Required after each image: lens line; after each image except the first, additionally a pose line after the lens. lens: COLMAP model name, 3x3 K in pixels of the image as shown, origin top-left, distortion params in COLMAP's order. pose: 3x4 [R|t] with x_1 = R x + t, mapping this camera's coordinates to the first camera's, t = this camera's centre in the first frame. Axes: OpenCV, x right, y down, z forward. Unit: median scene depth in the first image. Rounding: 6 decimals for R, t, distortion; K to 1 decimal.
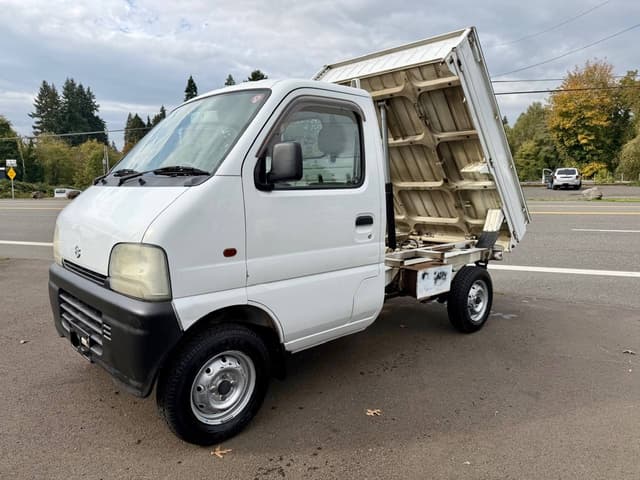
lens RADIAL K [[457.1, 0, 316.3], [0, 457.1, 237.3], [0, 0, 1]] dist [0.009484, -0.004558]
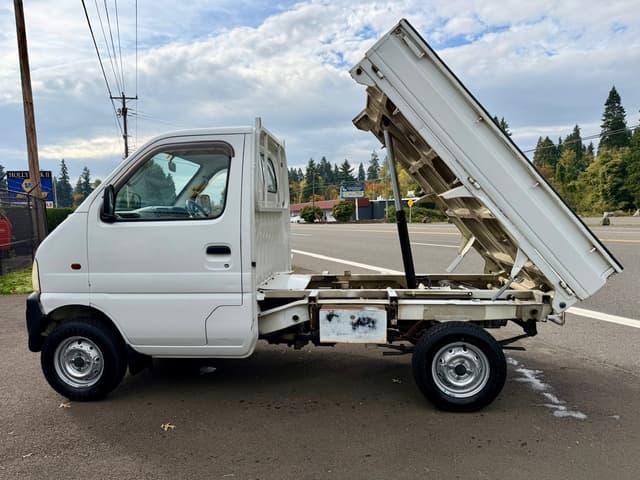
lens RADIAL K [[454.6, 0, 320.0], [0, 454.6, 240.0], [0, 0, 1]] dist [0.002074, -0.001032]
pose [[0.673052, 0.033858, -0.738819, 1.106924], [-0.068658, 0.997498, -0.016834, -0.062117], [0.736401, 0.062056, 0.673693, 0.493059]]
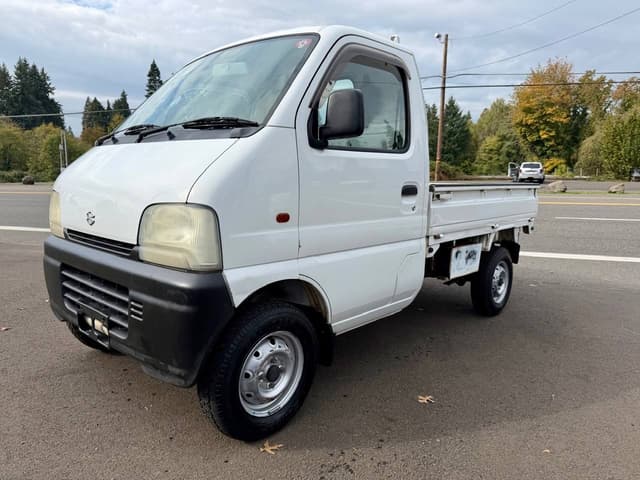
lens RADIAL K [[458.5, 0, 320.0], [0, 458.5, 240.0], [0, 0, 1]] dist [0.004649, -0.004518]
pose [[0.996716, 0.005801, 0.080763, -0.154072], [-0.007778, 0.999677, 0.024187, 0.043951], [-0.080596, -0.024736, 0.996440, 0.111947]]
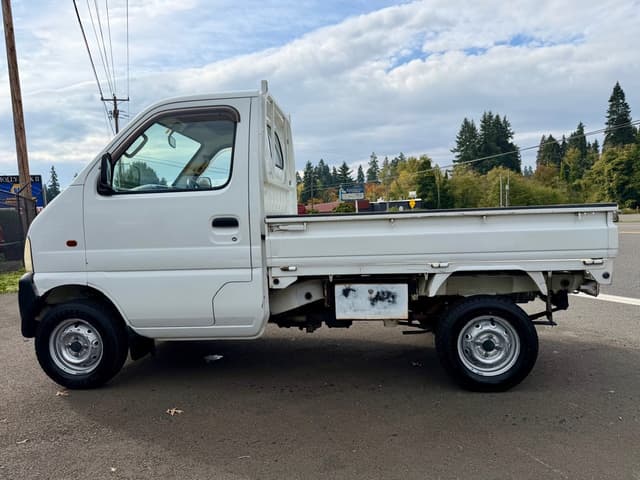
lens RADIAL K [[468.0, 0, 320.5], [0, 468.0, 241.5], [0, 0, 1]] dist [0.004009, -0.004459]
pose [[0.675765, 0.015760, -0.736949, 1.049679], [-0.050733, 0.998395, -0.025170, 0.020832], [0.735369, 0.054396, 0.675480, 0.504253]]
